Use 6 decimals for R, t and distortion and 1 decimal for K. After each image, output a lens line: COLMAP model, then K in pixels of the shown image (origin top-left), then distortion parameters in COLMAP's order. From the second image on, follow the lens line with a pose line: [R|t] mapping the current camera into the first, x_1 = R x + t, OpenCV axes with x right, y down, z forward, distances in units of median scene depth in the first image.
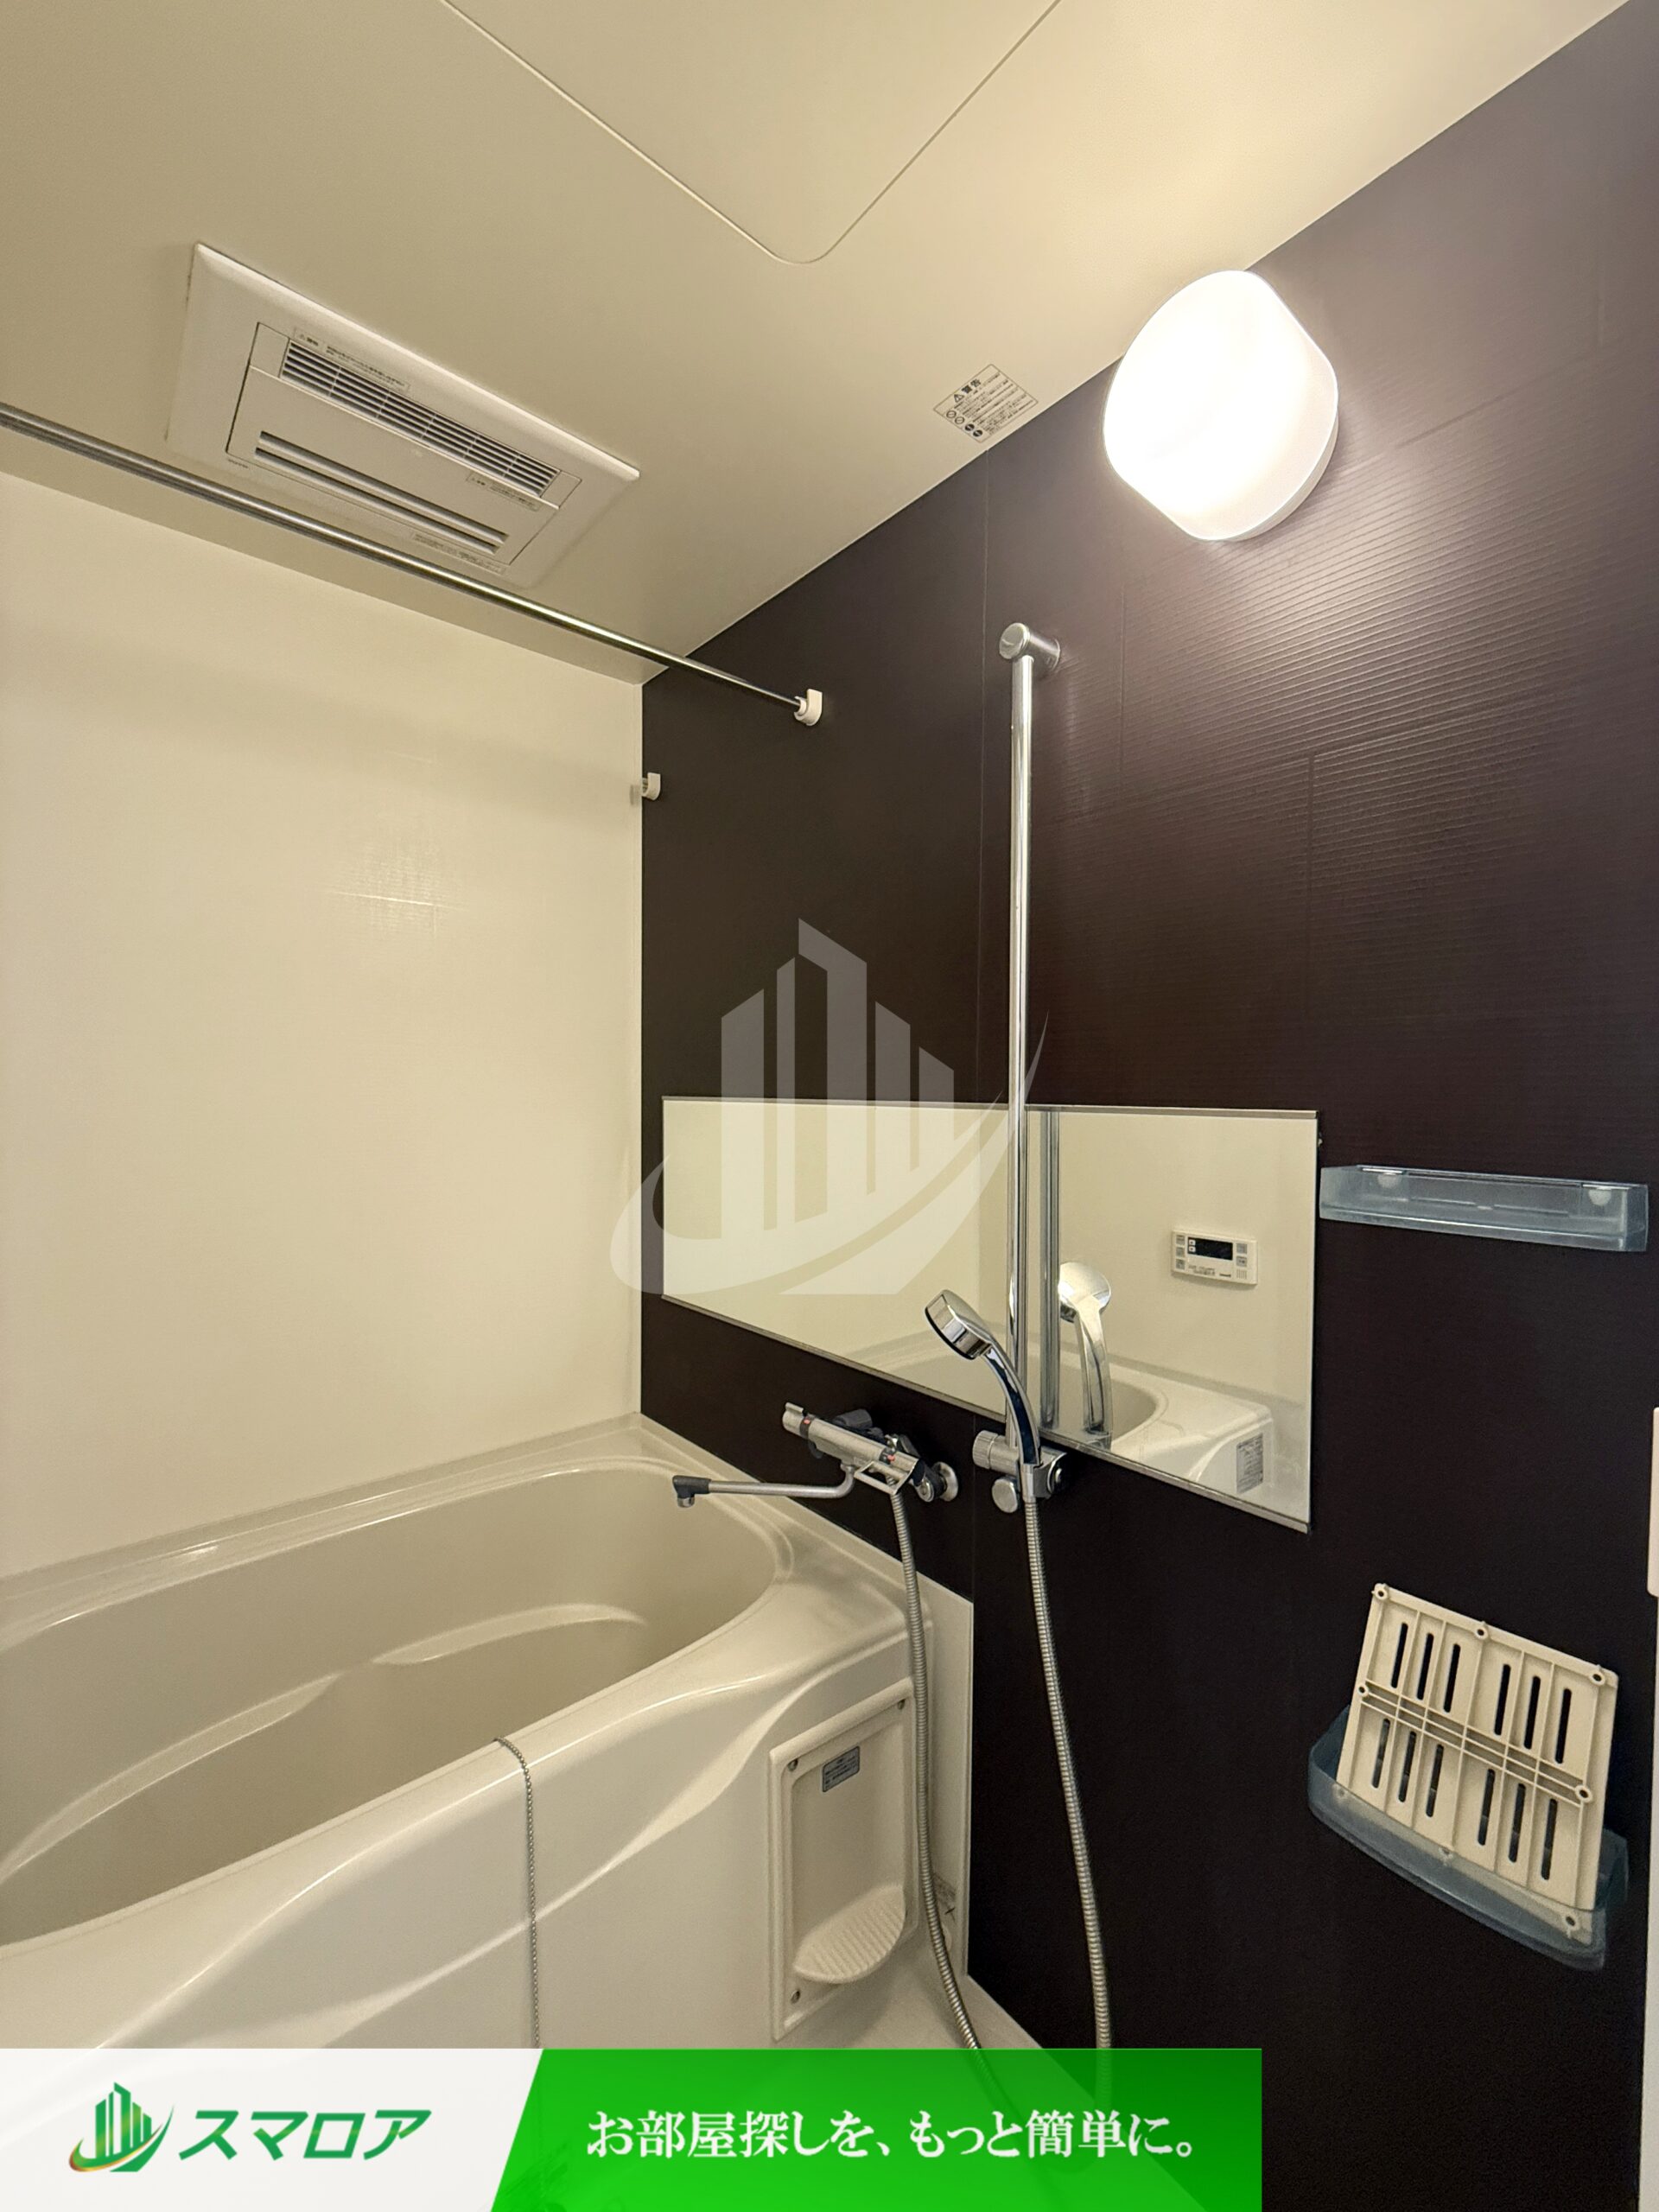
lens RADIAL K [[879.1, 0, 830.3], [0, 879.1, 1102.1], [0, 0, 1]] dist [-0.001276, 0.000751]
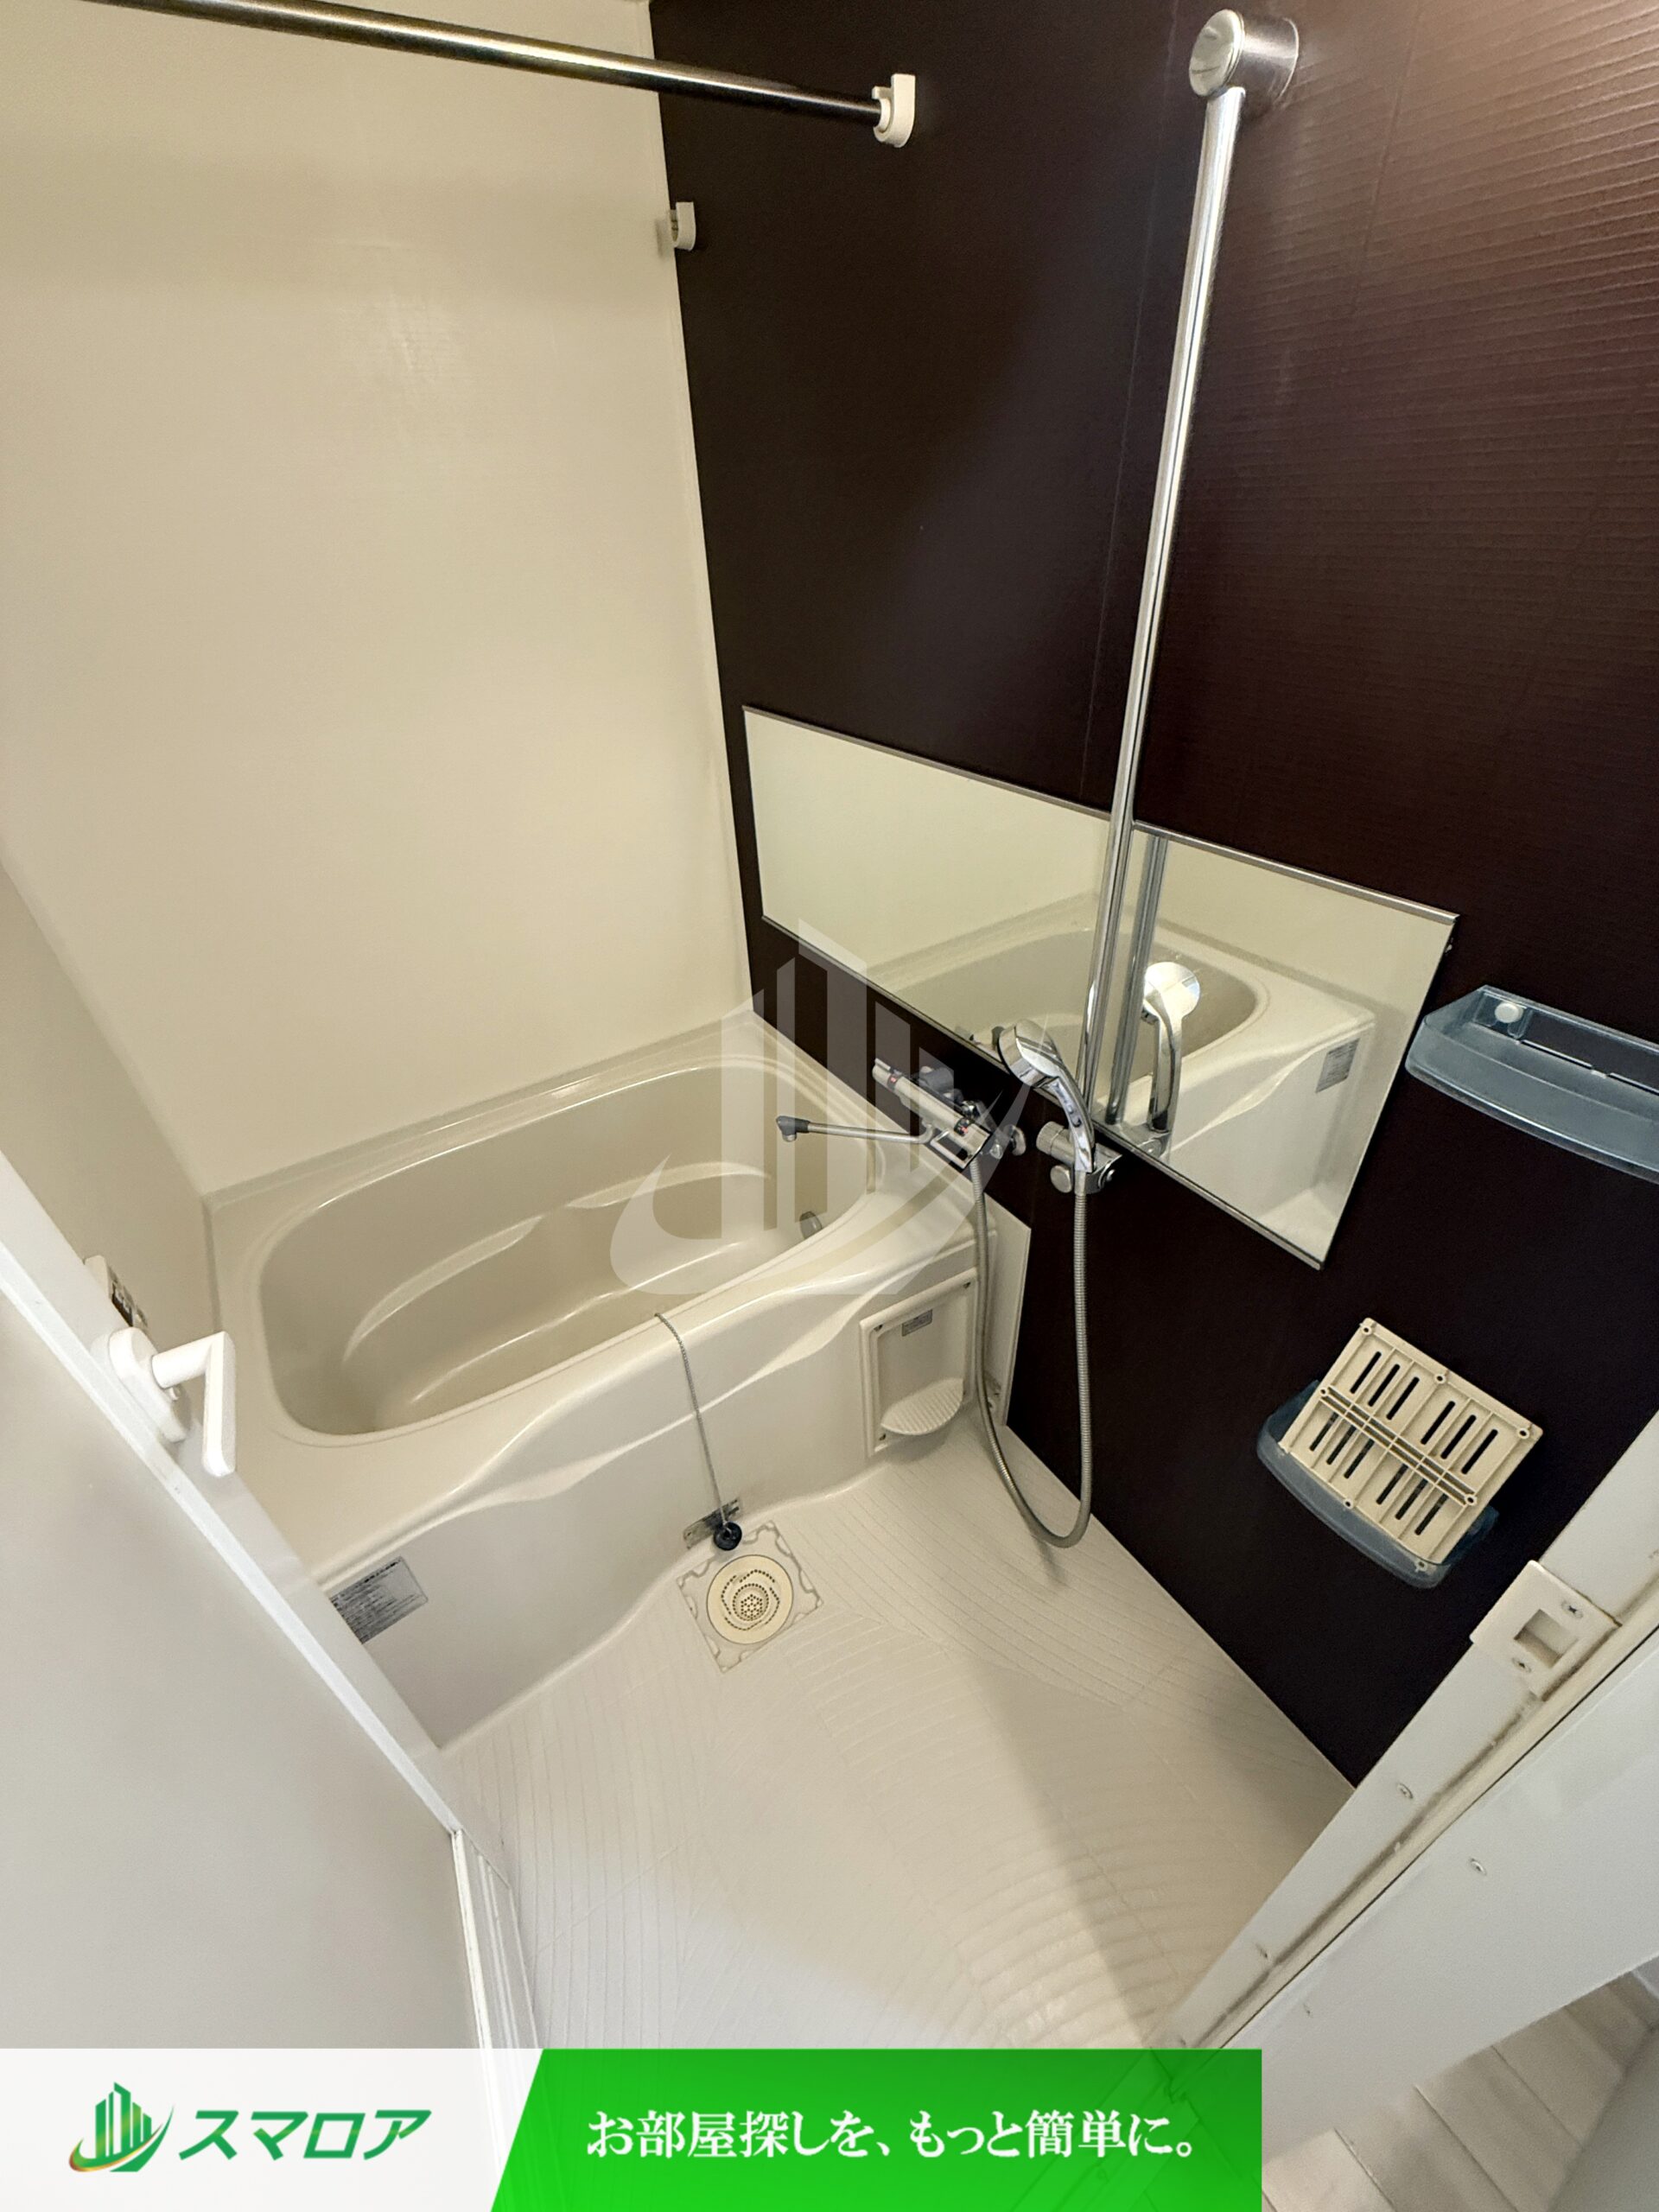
lens RADIAL K [[879.1, 0, 834.9], [0, 879.1, 1094.2], [0, 0, 1]] dist [-0.001276, 0.000751]
pose [[0.990154, 0.036260, -0.135205, 0.058334], [0.044598, 0.833824, 0.550226, -0.264352], [0.132688, -0.550838, 0.823997, 0.091893]]
